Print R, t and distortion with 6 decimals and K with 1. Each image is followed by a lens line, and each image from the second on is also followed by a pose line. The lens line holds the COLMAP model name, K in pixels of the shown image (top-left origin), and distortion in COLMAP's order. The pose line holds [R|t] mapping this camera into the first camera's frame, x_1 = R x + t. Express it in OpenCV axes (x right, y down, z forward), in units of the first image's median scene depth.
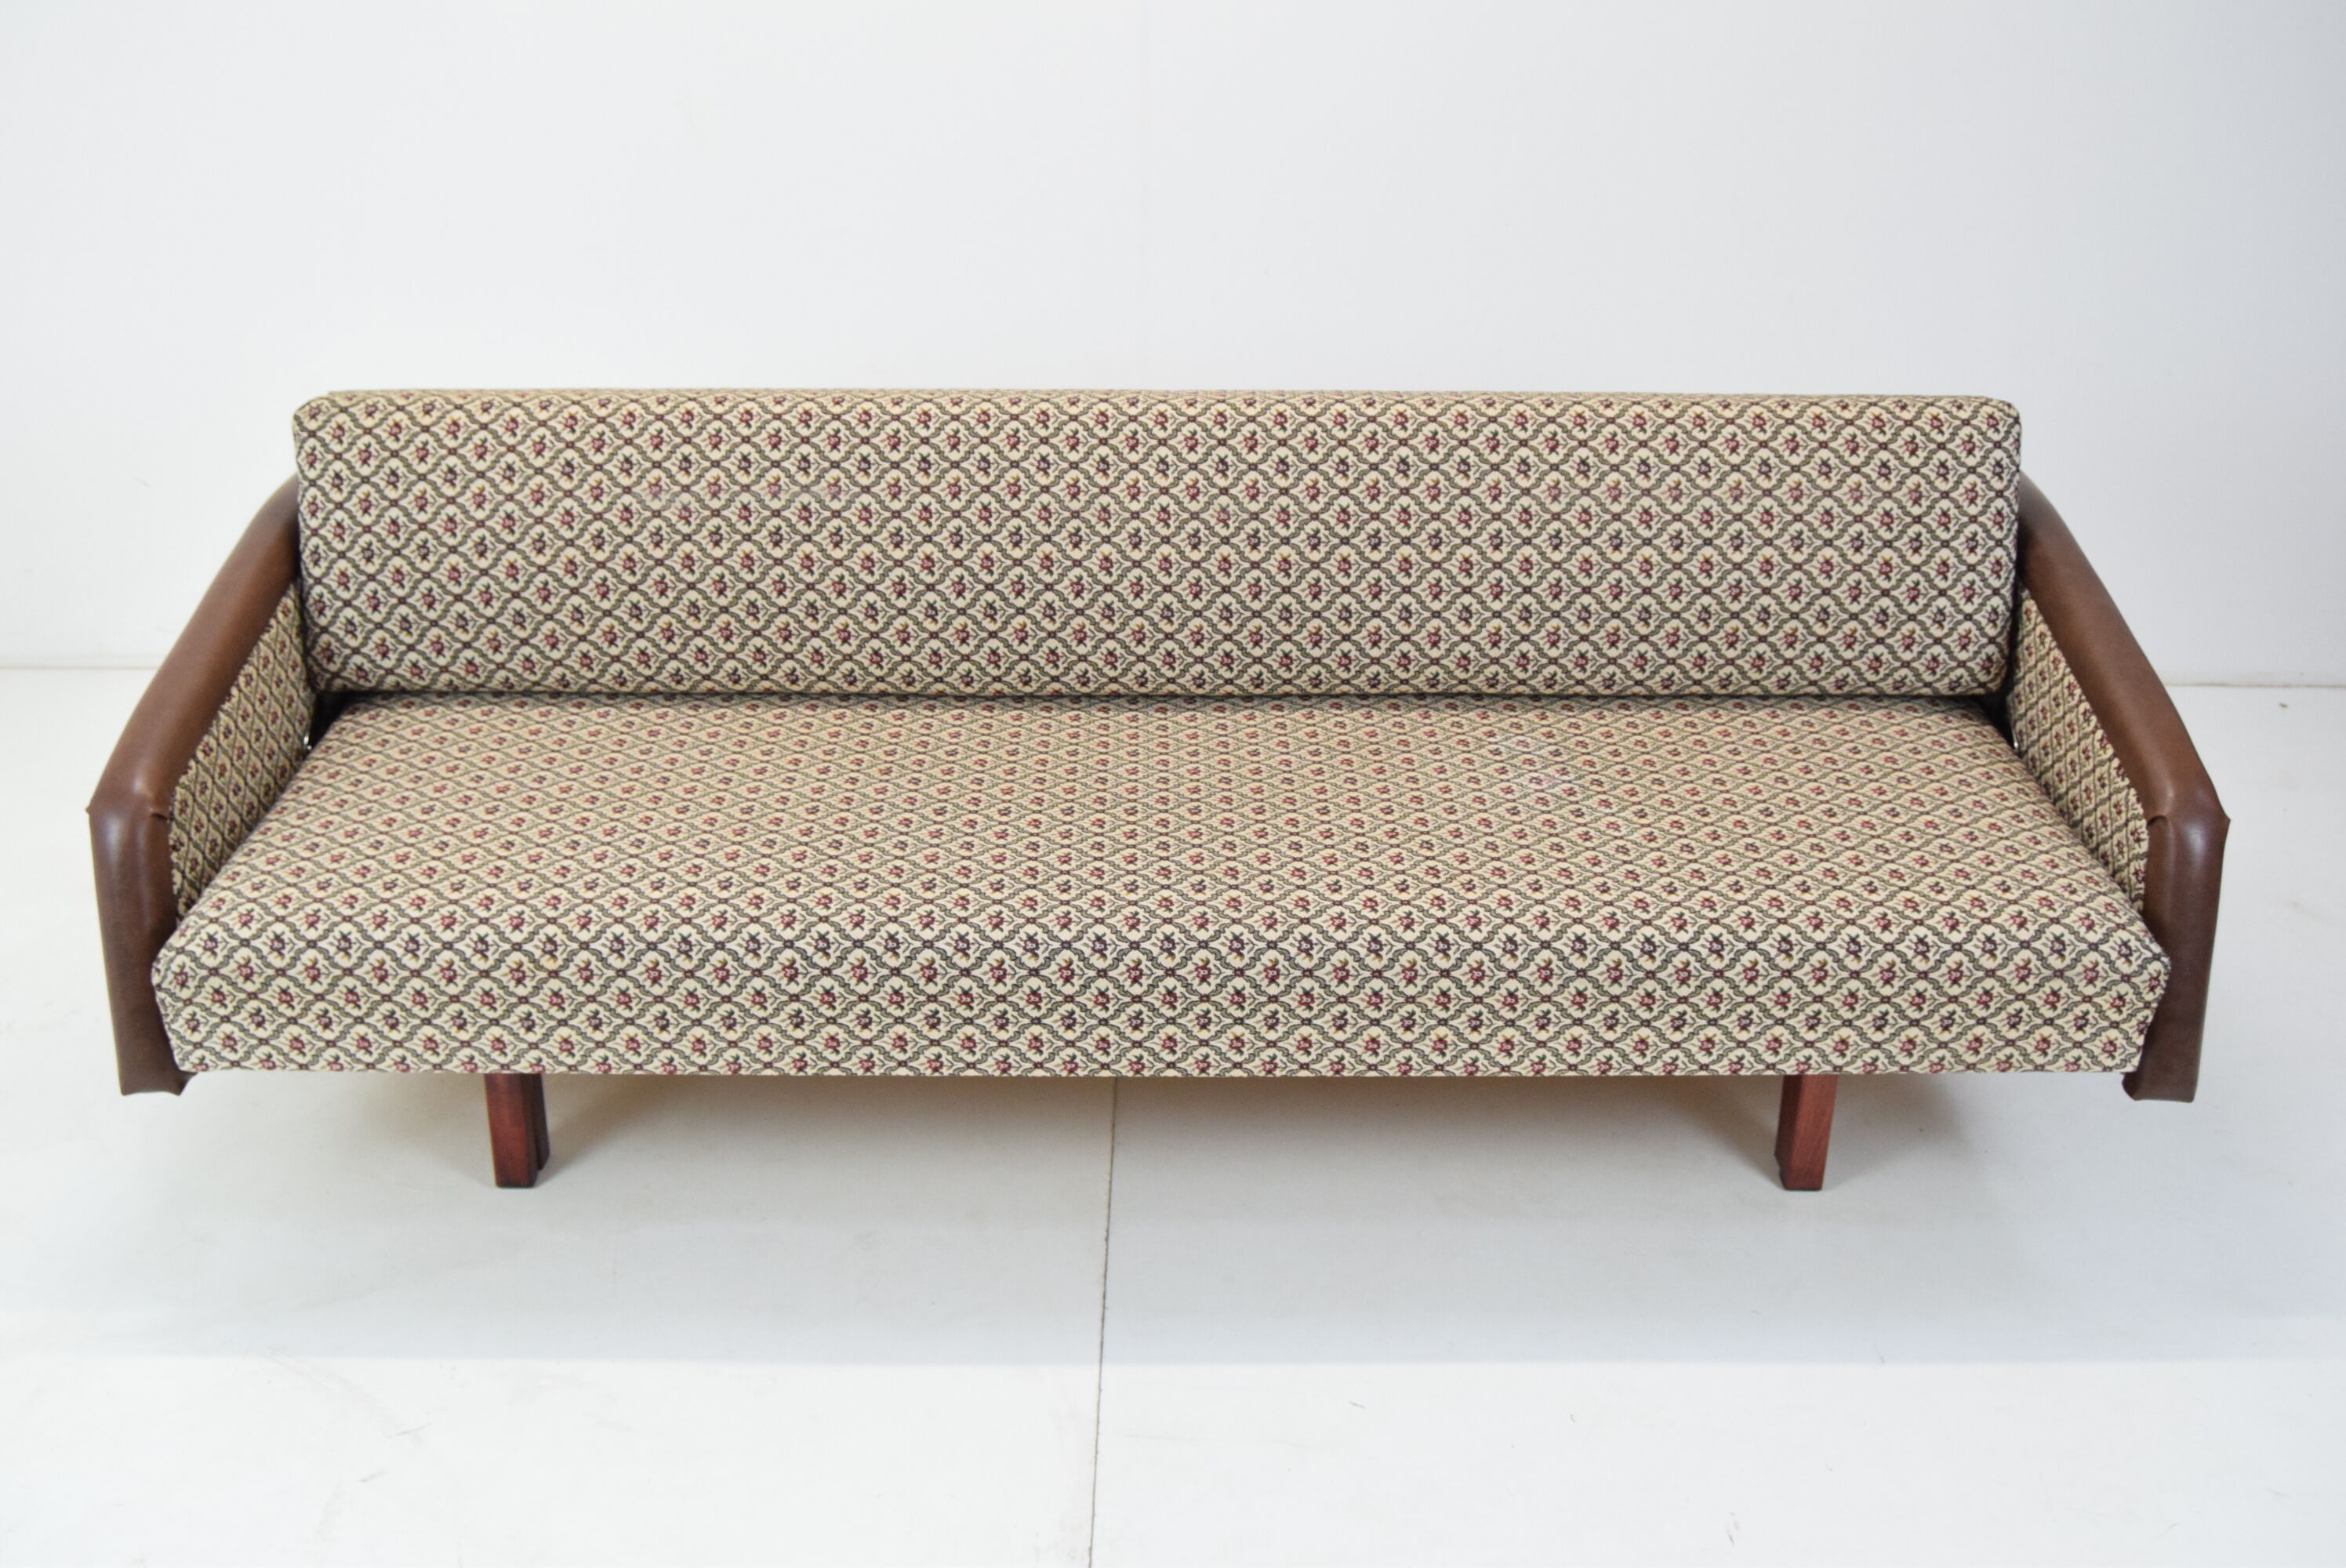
lens RADIAL K [[2518.8, 0, 1157.9], [0, 2518.8, 788.6], [0, 0, 1]] dist [-0.068405, 0.000000]
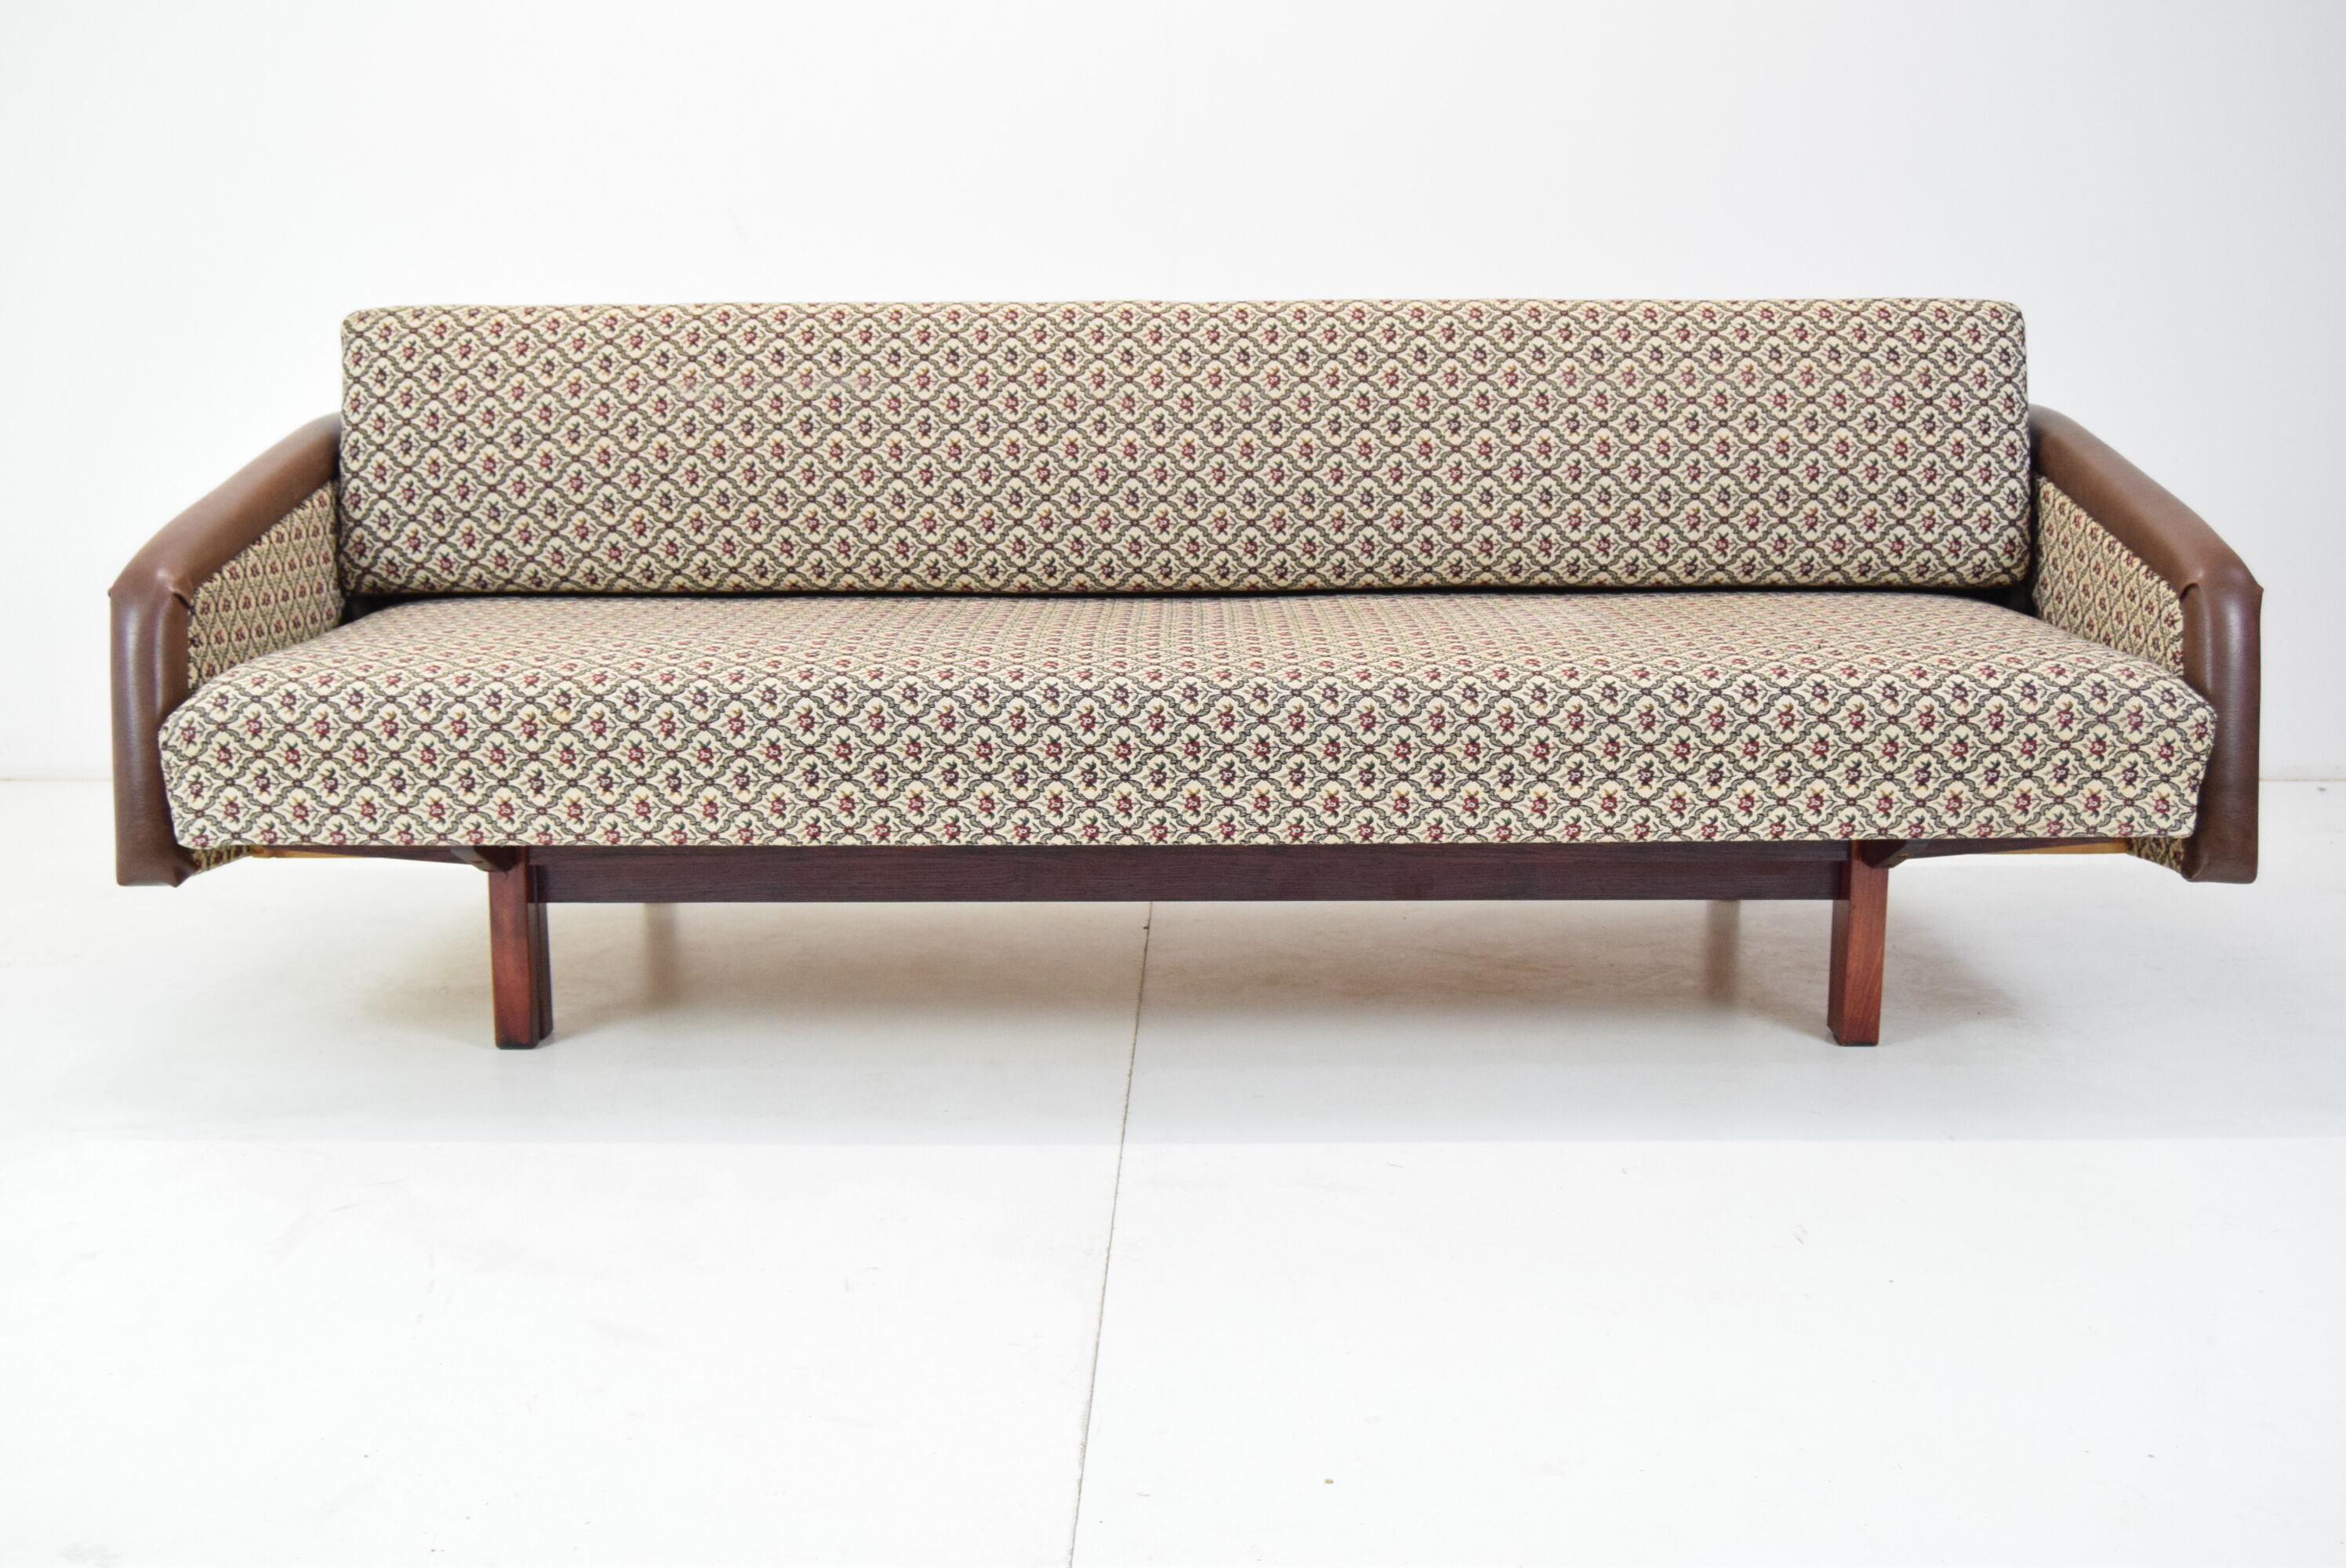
lens RADIAL K [[2518.8, 0, 1164.0], [0, 2518.8, 788.1], [0, 0, 1]] dist [-0.068405, 0.000000]
pose [[0.999911, -0.005429, -0.012184, 0.004641], [0.002572, 0.974762, -0.223232, 0.271438], [0.013089, 0.223181, 0.974689, 0.042143]]
